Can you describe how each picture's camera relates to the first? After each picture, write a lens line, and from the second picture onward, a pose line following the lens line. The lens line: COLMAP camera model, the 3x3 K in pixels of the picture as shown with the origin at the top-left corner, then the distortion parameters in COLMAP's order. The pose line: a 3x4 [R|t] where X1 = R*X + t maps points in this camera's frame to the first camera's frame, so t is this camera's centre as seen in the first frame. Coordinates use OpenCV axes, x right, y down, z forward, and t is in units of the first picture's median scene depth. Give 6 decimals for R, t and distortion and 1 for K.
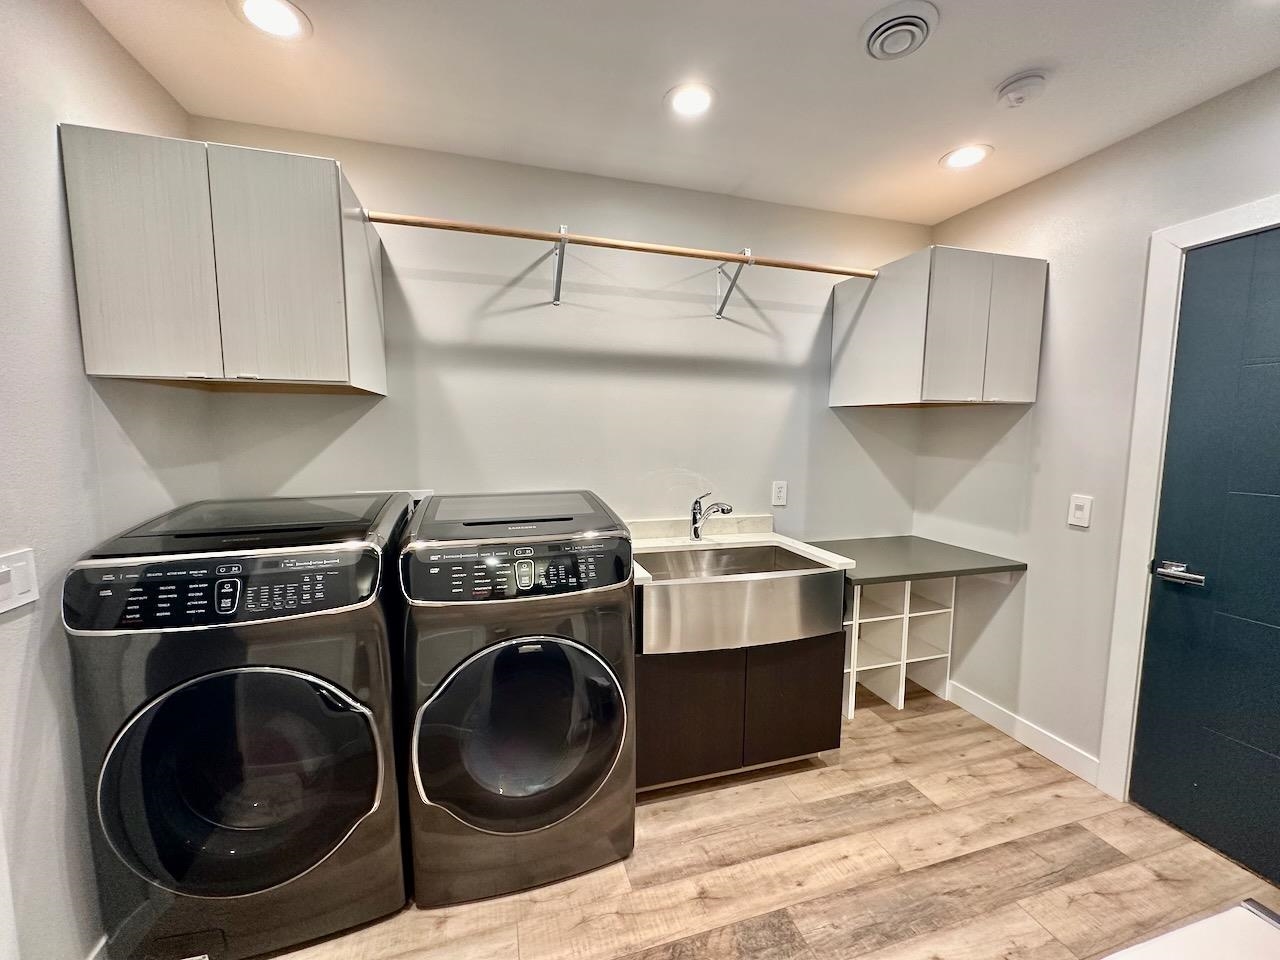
lens RADIAL K [[512.1, 0, 641.5], [0, 512.1, 481.3], [0, 0, 1]] dist [-0.002593, 0.000807]
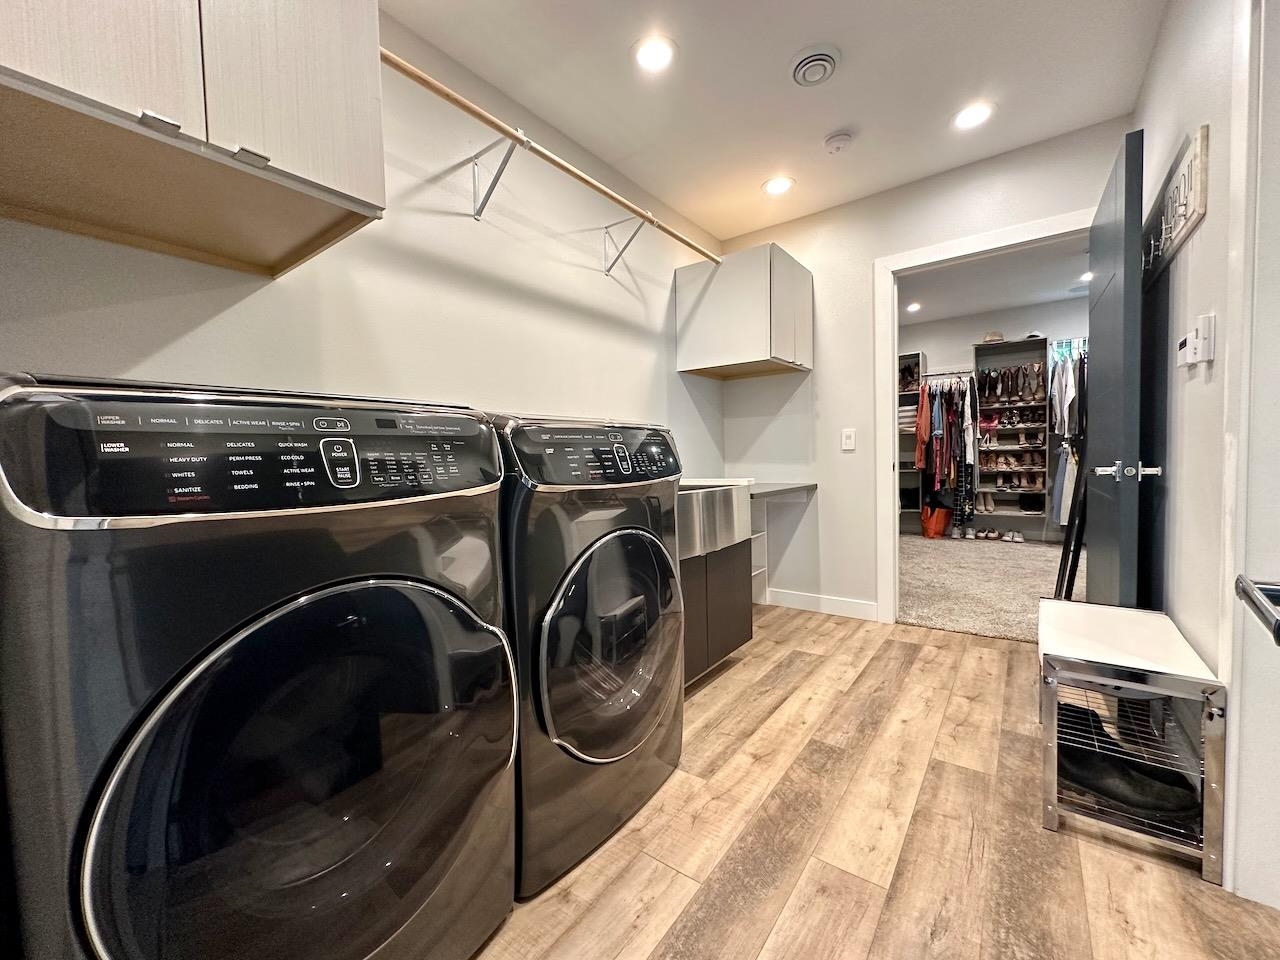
lens RADIAL K [[512.1, 0, 641.5], [0, 512.1, 481.3], [0, 0, 1]] dist [-0.002593, 0.000807]
pose [[0.806221, -0.052750, 0.589258, -0.619618], [0.090549, 0.995284, -0.034791, 0.211990], [-0.584644, 0.081406, 0.807195, 0.190750]]
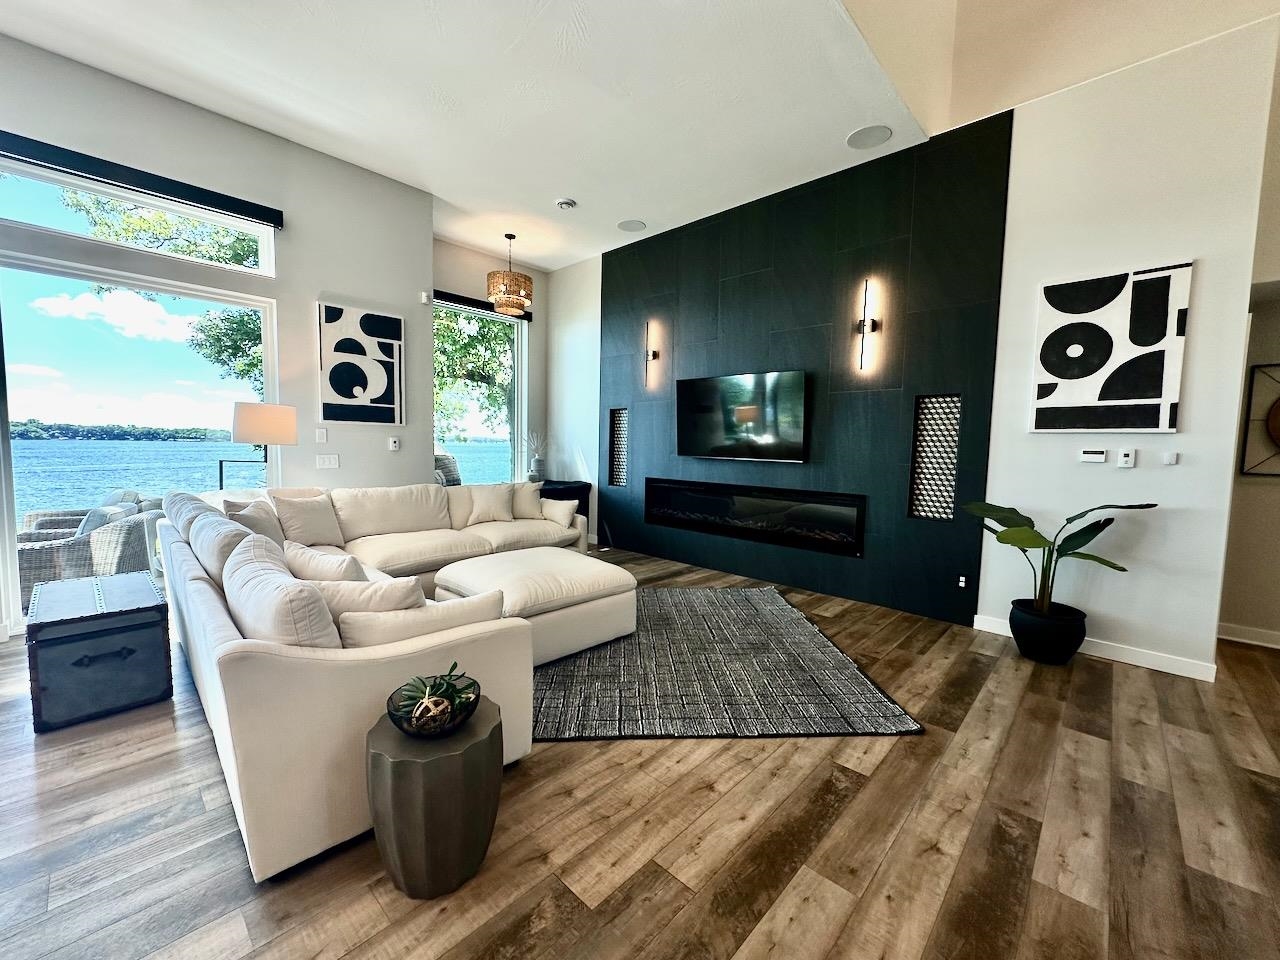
lens RADIAL K [[512.1, 0, 641.5], [0, 512.1, 481.3], [0, 0, 1]] dist [-0.002593, 0.000807]
pose [[-0.866744, 0.014534, -0.498541, 0.622897], [-0.075787, 0.984130, 0.160452, -0.095917], [0.492961, 0.176854, -0.851887, 1.301460]]
